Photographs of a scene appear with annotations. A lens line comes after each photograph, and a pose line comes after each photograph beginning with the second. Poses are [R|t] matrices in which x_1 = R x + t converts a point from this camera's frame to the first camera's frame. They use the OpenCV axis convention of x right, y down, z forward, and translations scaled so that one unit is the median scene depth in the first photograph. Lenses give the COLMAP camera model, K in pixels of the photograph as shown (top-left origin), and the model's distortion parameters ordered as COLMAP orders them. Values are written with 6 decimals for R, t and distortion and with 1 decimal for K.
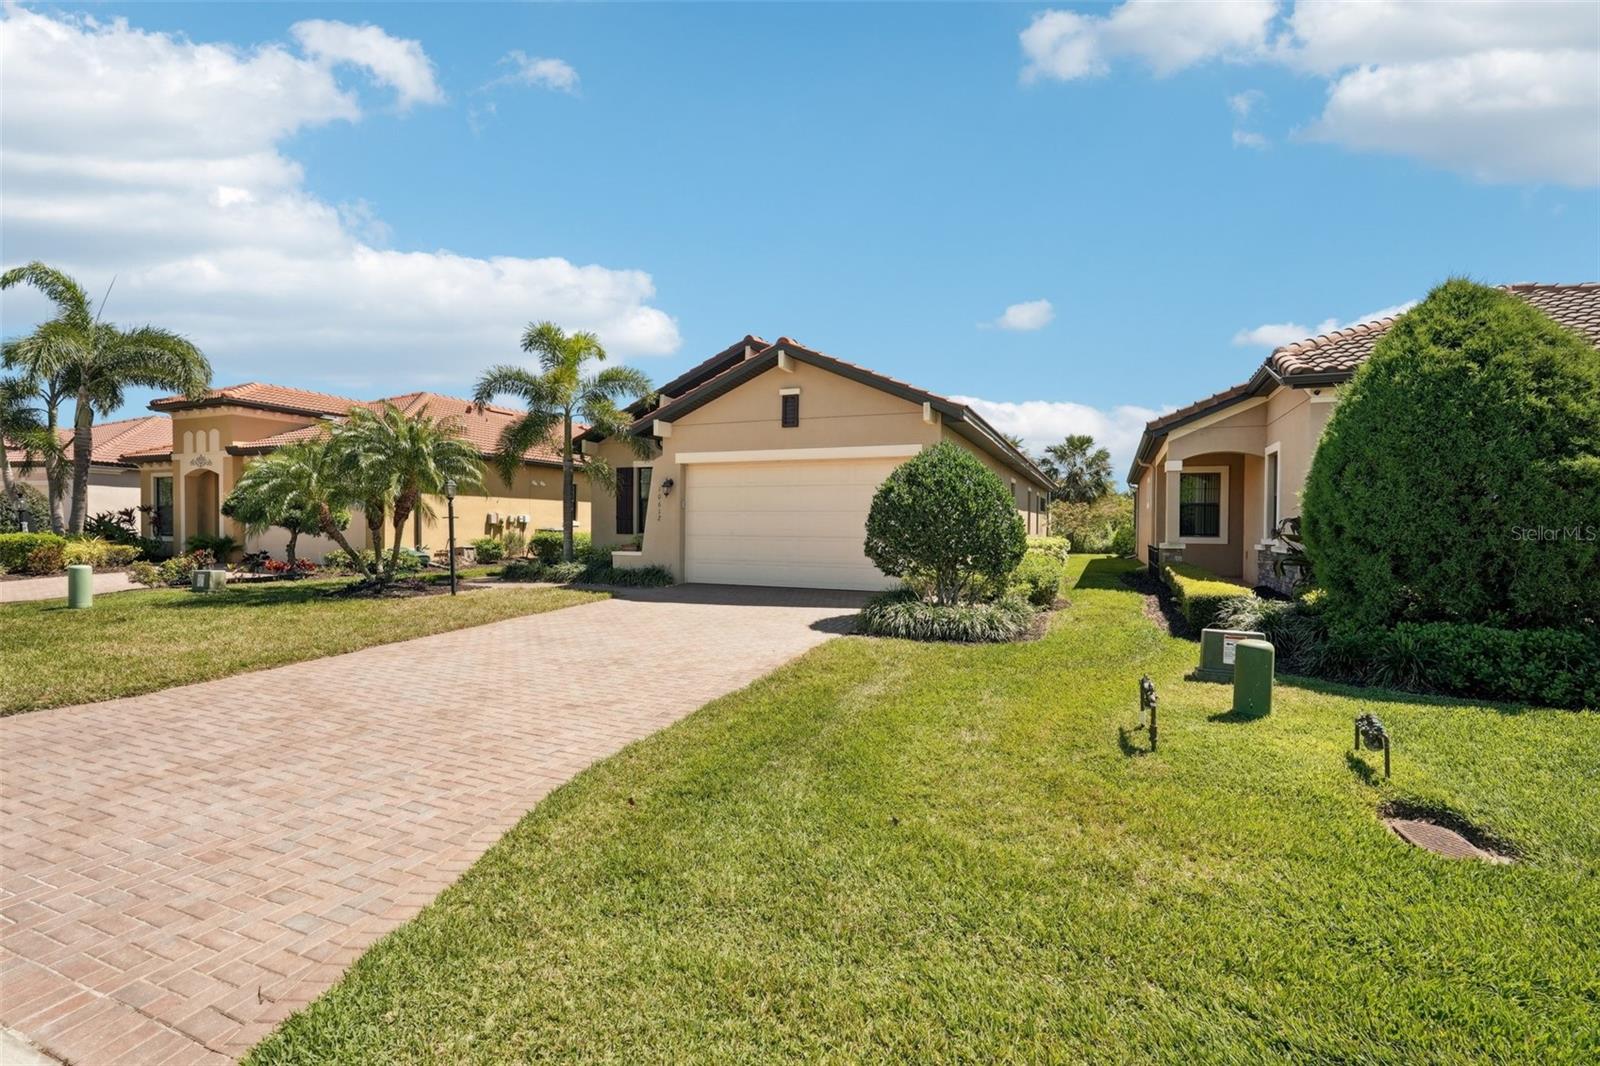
lens RADIAL K [[723.8, 0, 796.5], [0, 723.8, 531.4], [0, 0, 1]] dist [-0.018210, 0.007296]
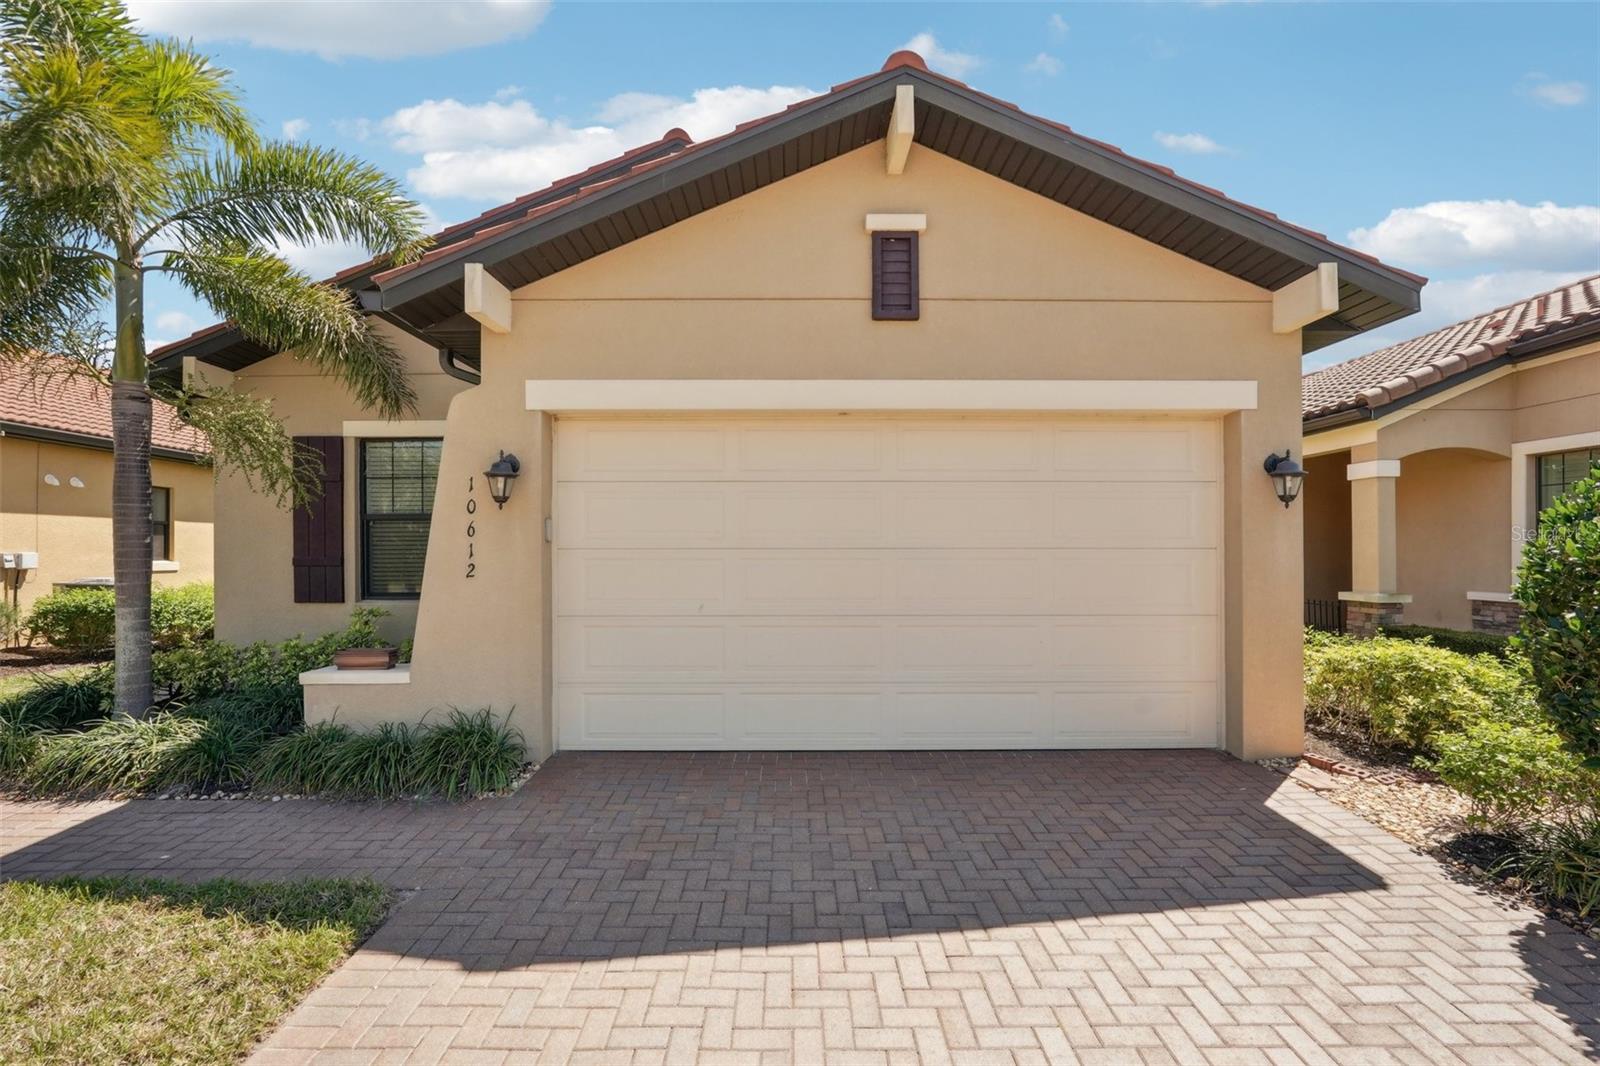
lens RADIAL K [[723.8, 0, 806.4], [0, 723.8, 540.1], [0, 0, 1]] dist [-0.018210, 0.007296]
pose [[0.912699, -0.012692, 0.408436, -0.181659], [0.016549, 0.999846, -0.005911, -0.027982], [-0.408298, 0.012154, 0.912768, 0.620862]]
